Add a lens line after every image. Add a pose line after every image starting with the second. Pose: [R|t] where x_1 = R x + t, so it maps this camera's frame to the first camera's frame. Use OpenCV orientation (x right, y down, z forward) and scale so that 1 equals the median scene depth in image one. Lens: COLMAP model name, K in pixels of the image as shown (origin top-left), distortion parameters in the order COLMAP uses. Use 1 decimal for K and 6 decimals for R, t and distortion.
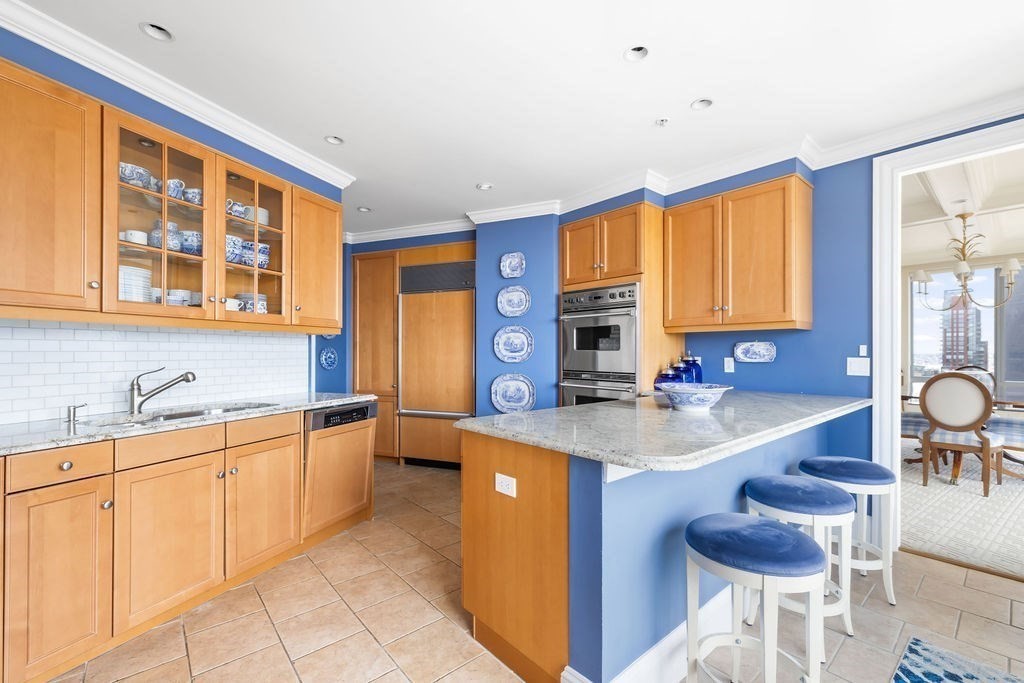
lens RADIAL K [[437.1, 0, 512.7], [0, 437.1, 344.2], [0, 0, 1]] dist [-0.002683, 0.001364]
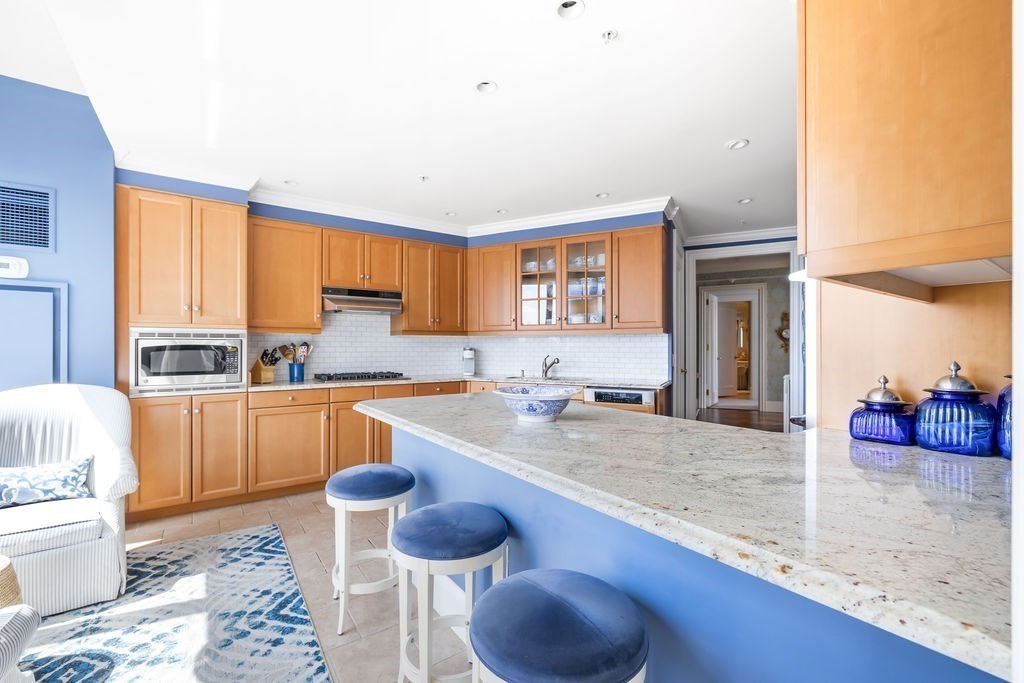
lens RADIAL K [[437.1, 0, 512.8], [0, 437.1, 342.9], [0, 0, 1]] dist [-0.002683, 0.001364]
pose [[-0.091408, -0.005235, -0.995800, 1.449927], [0.014516, 0.999873, -0.006589, 0.009971], [0.995708, -0.015057, -0.091320, 1.200960]]
